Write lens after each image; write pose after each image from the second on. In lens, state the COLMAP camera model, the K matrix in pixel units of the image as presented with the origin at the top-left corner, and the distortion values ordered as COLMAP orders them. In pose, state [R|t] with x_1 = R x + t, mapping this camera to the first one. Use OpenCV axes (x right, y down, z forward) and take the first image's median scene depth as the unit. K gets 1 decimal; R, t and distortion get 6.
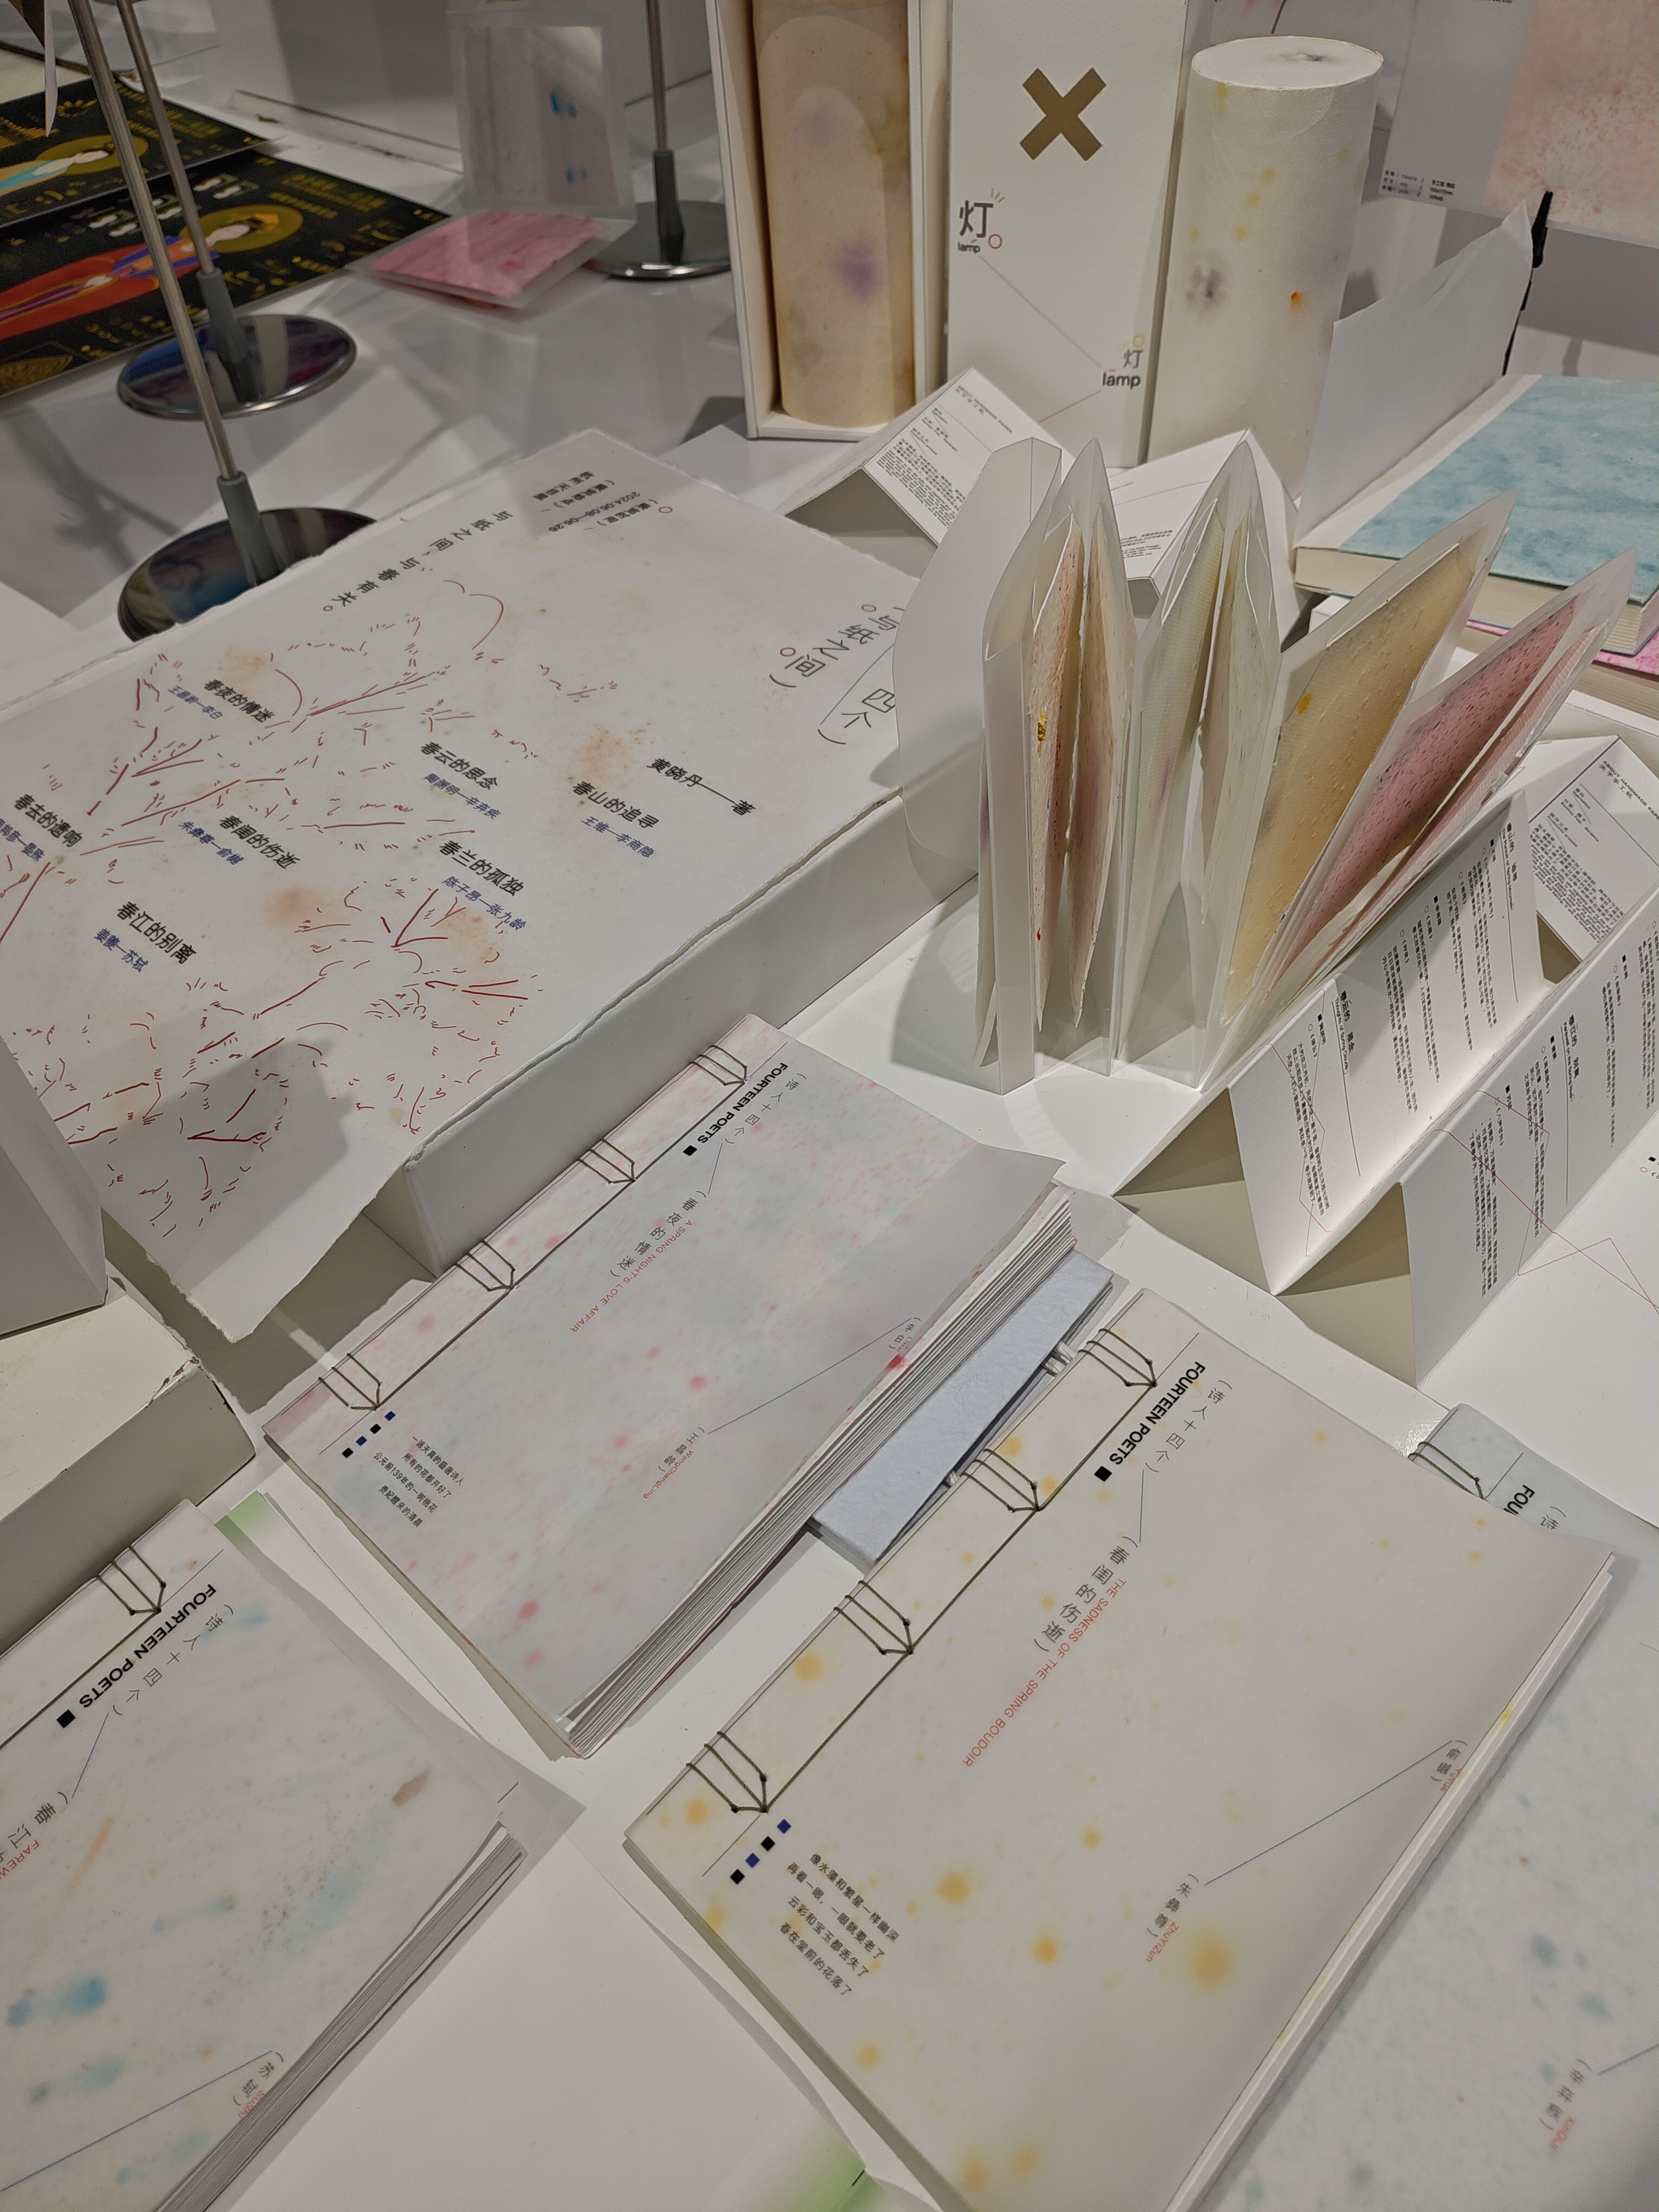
lens RADIAL K [[1524.3, 0, 822.4], [0, 1524.3, 1114.1], [0, 0, 1]] dist [0.035675, -0.047017]
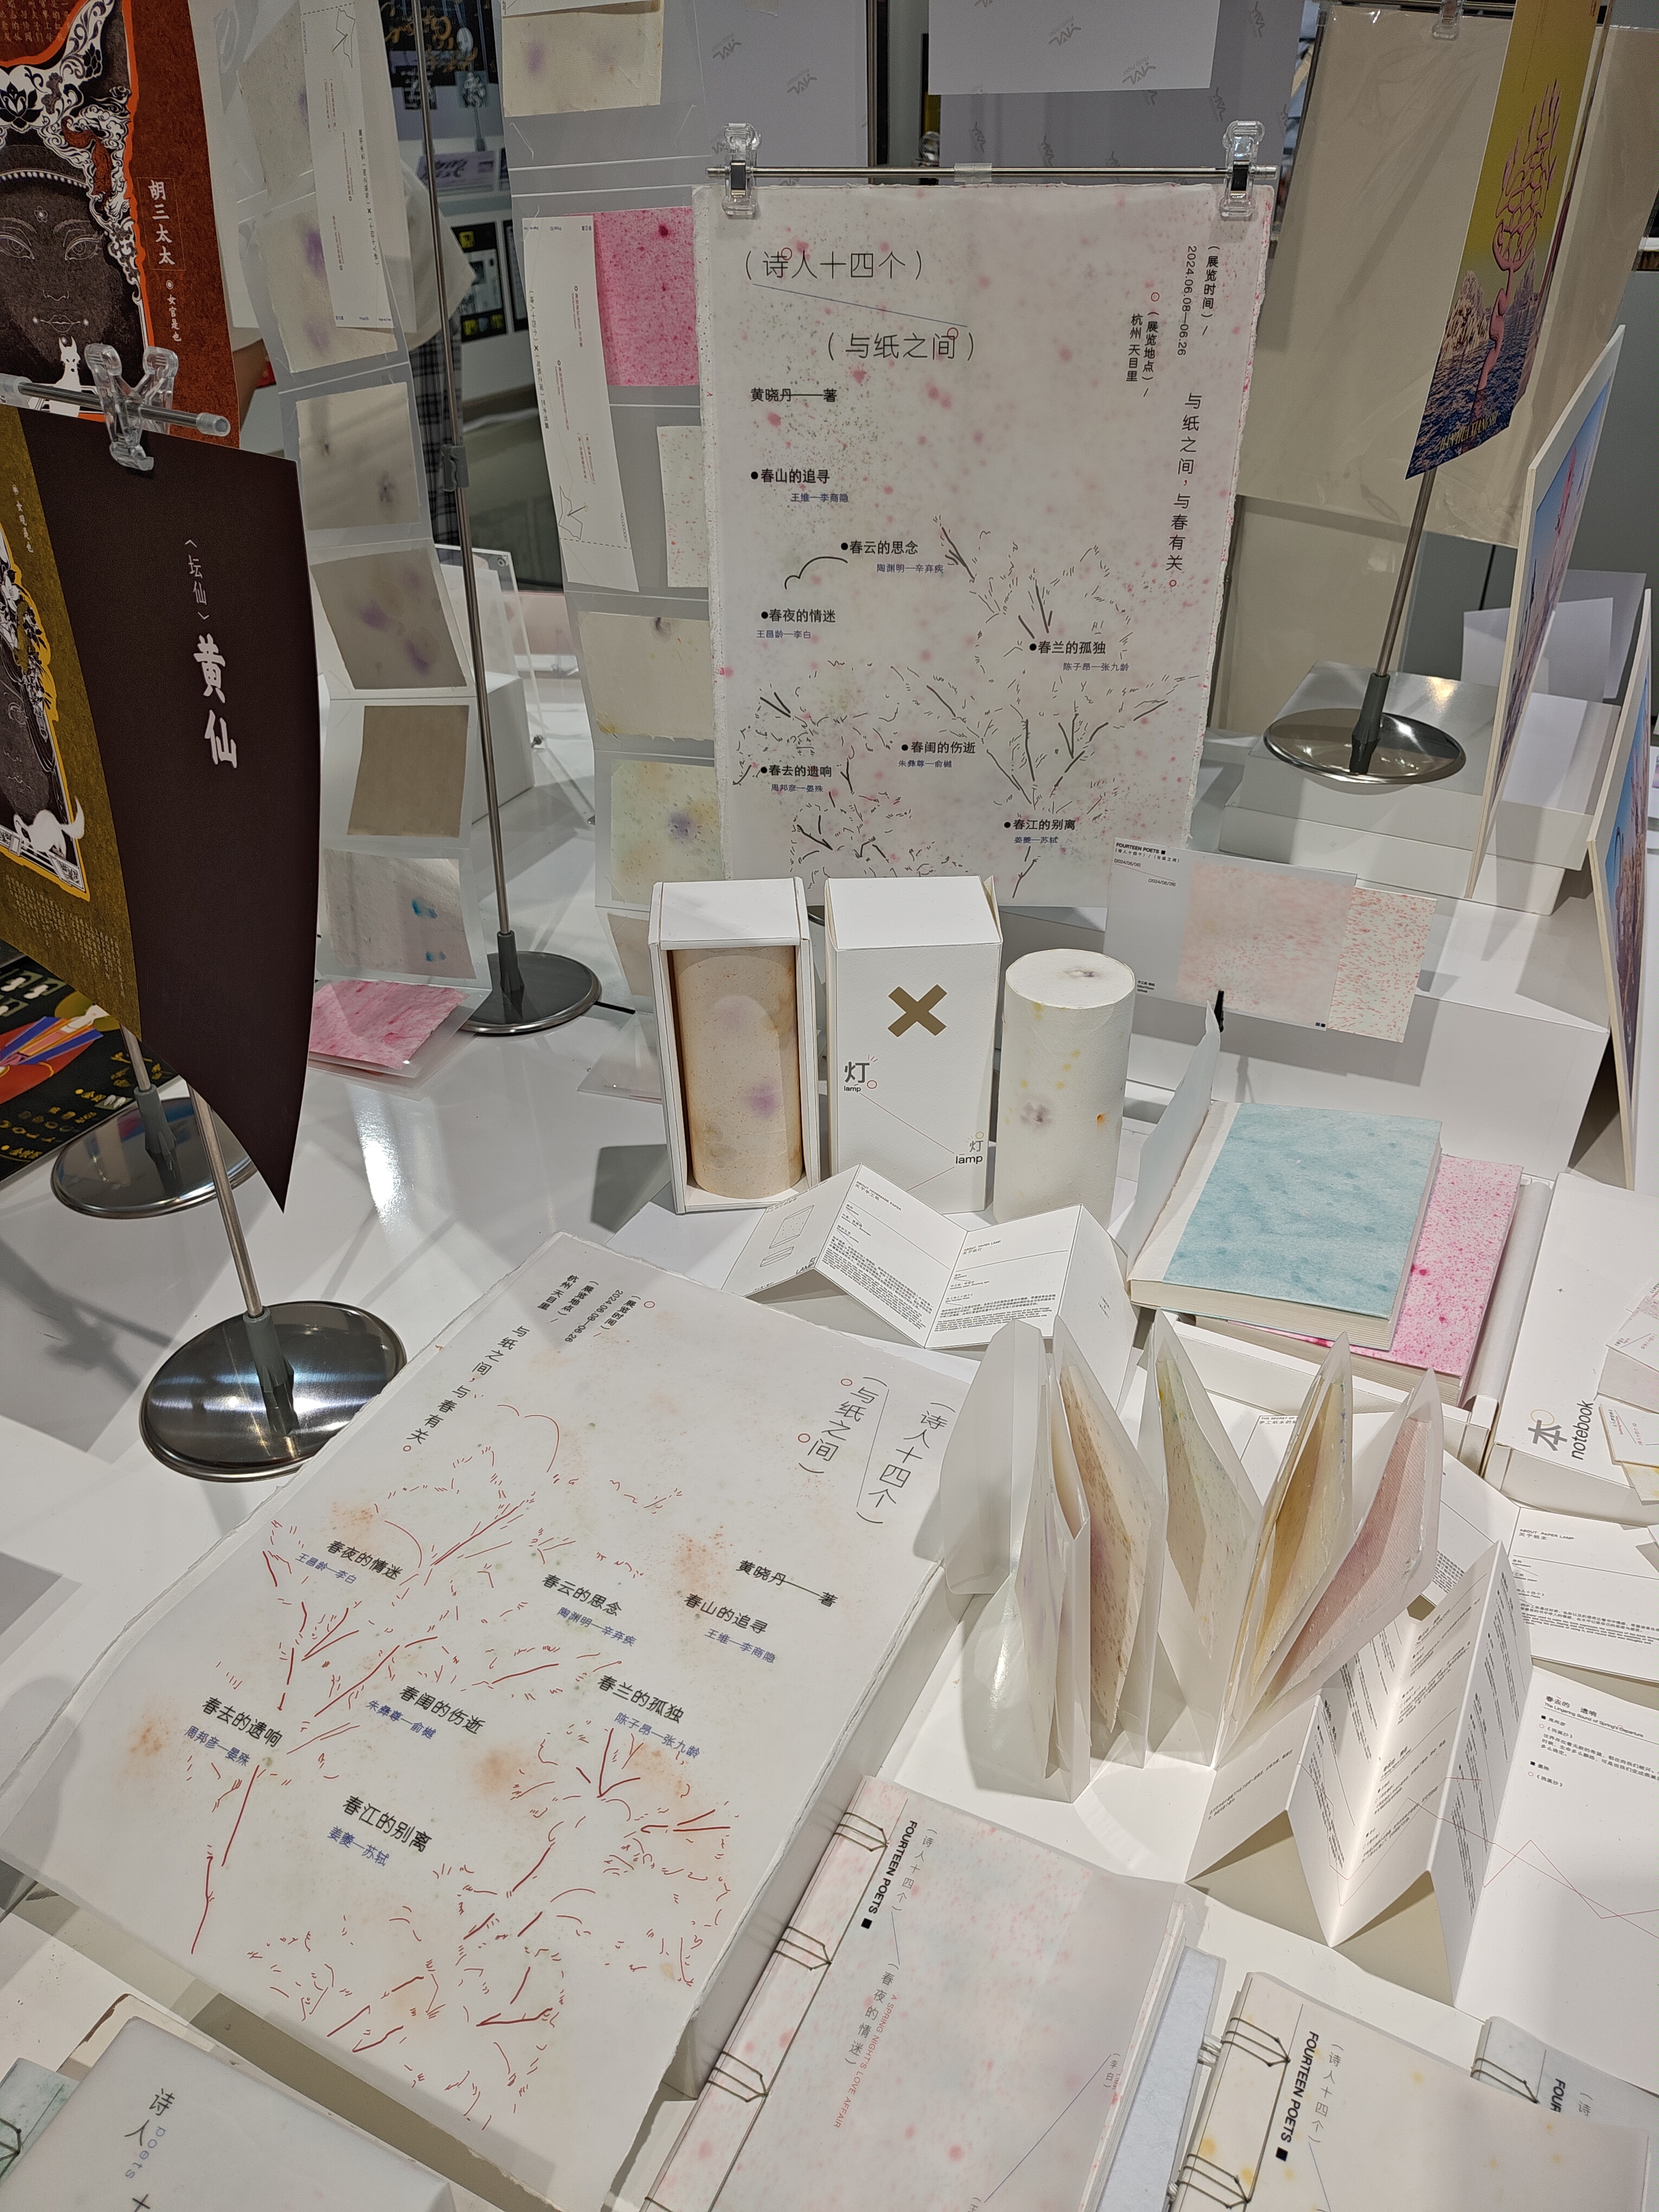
lens RADIAL K [[1524.3, 0, 820.2], [0, 1524.3, 1097.7], [0, 0, 1]] dist [0.035675, -0.047017]
pose [[0.964212, -0.111050, 0.240755, -0.290037], [0.171843, 0.953260, -0.248526, -0.258646], [-0.201903, 0.281004, 0.938228, -0.284292]]
